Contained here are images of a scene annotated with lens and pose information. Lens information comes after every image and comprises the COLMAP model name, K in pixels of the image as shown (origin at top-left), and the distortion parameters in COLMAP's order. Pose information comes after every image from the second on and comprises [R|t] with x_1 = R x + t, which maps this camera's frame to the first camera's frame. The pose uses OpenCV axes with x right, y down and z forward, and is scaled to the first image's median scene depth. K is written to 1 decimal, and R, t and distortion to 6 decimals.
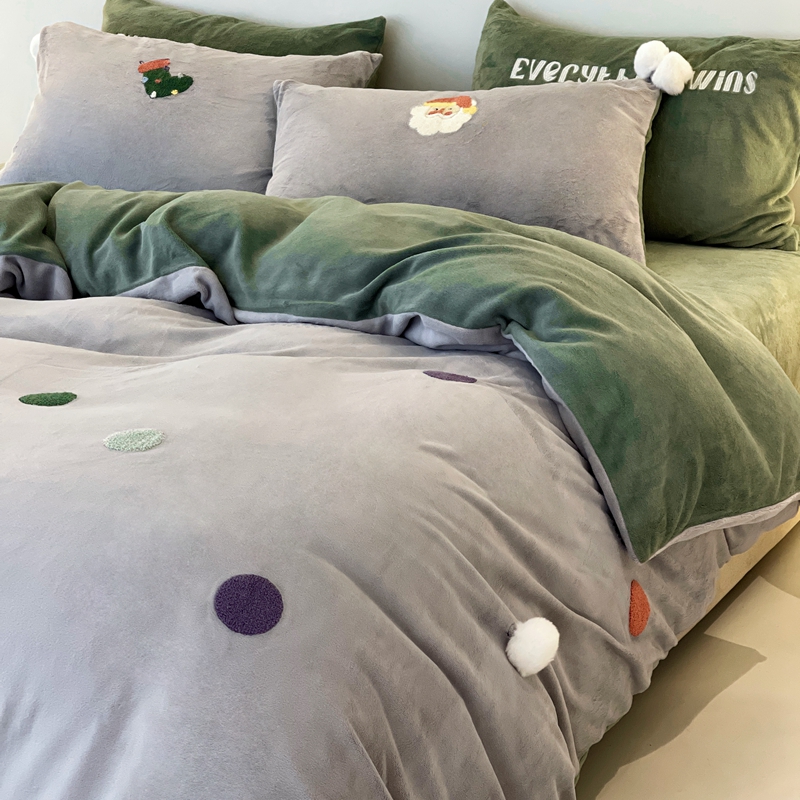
lens RADIAL K [[1975.2, 0, 398.9], [0, 1975.2, 398.0], [0, 0, 1]] dist [0.187994, 0.000000]
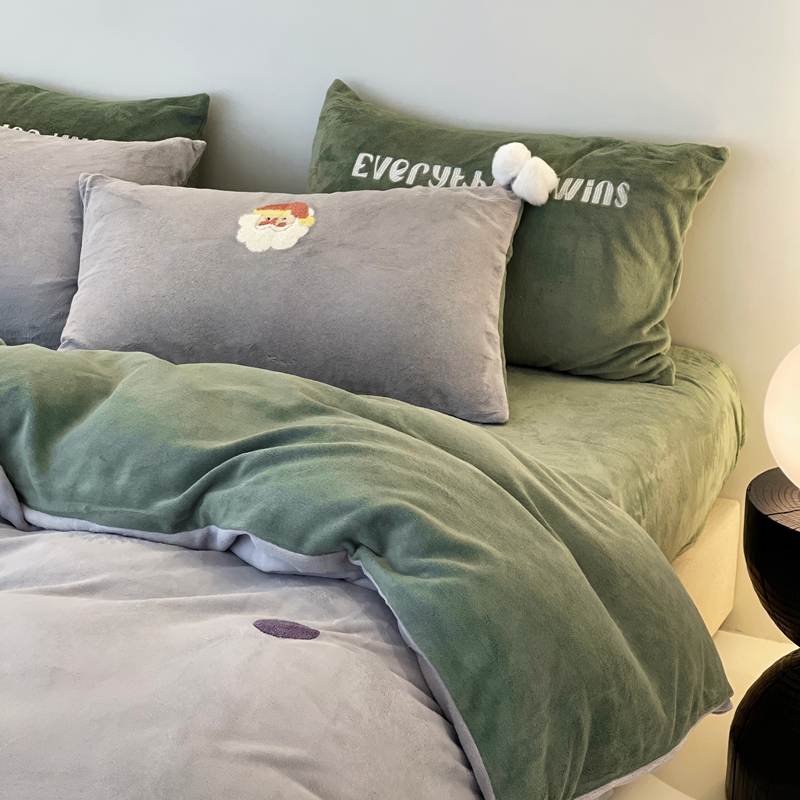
lens RADIAL K [[1975.2, 0, 402.4], [0, 1975.2, 396.2], [0, 0, 1]] dist [0.187994, 0.000000]
pose [[0.996151, -0.002180, 0.087625, 0.001554], [0.000035, 0.999700, 0.024477, -0.111376], [-0.087652, -0.024380, 0.995853, 0.157800]]
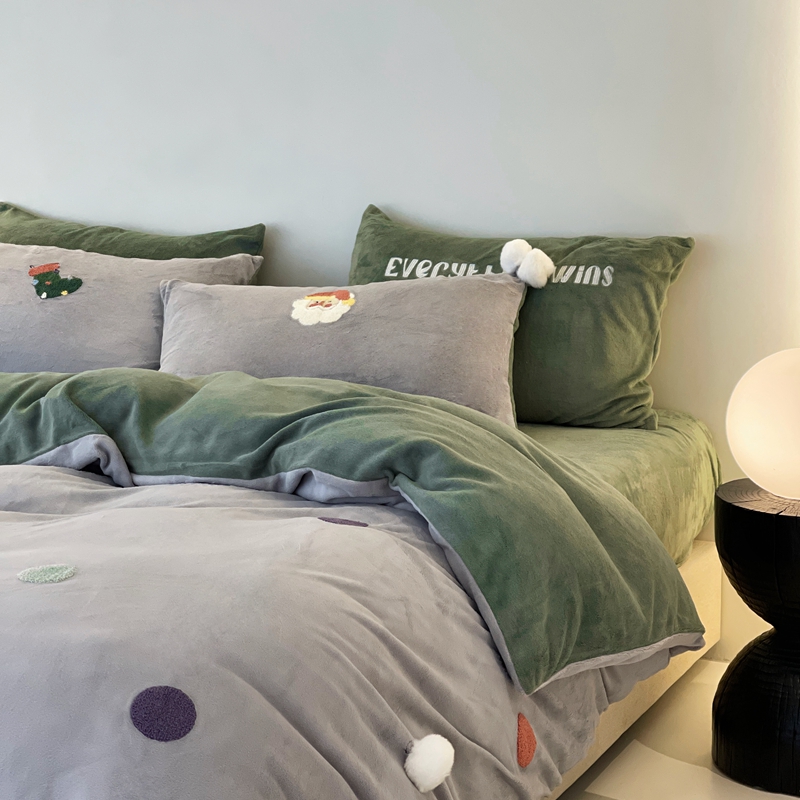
lens RADIAL K [[1975.2, 0, 394.1], [0, 1975.2, 401.7], [0, 0, 1]] dist [0.187994, 0.000000]
pose [[0.997556, -0.012039, 0.068820, -0.016618], [0.020696, 0.991751, -0.126495, 0.052404], [-0.066730, 0.127611, 0.989577, -0.052775]]
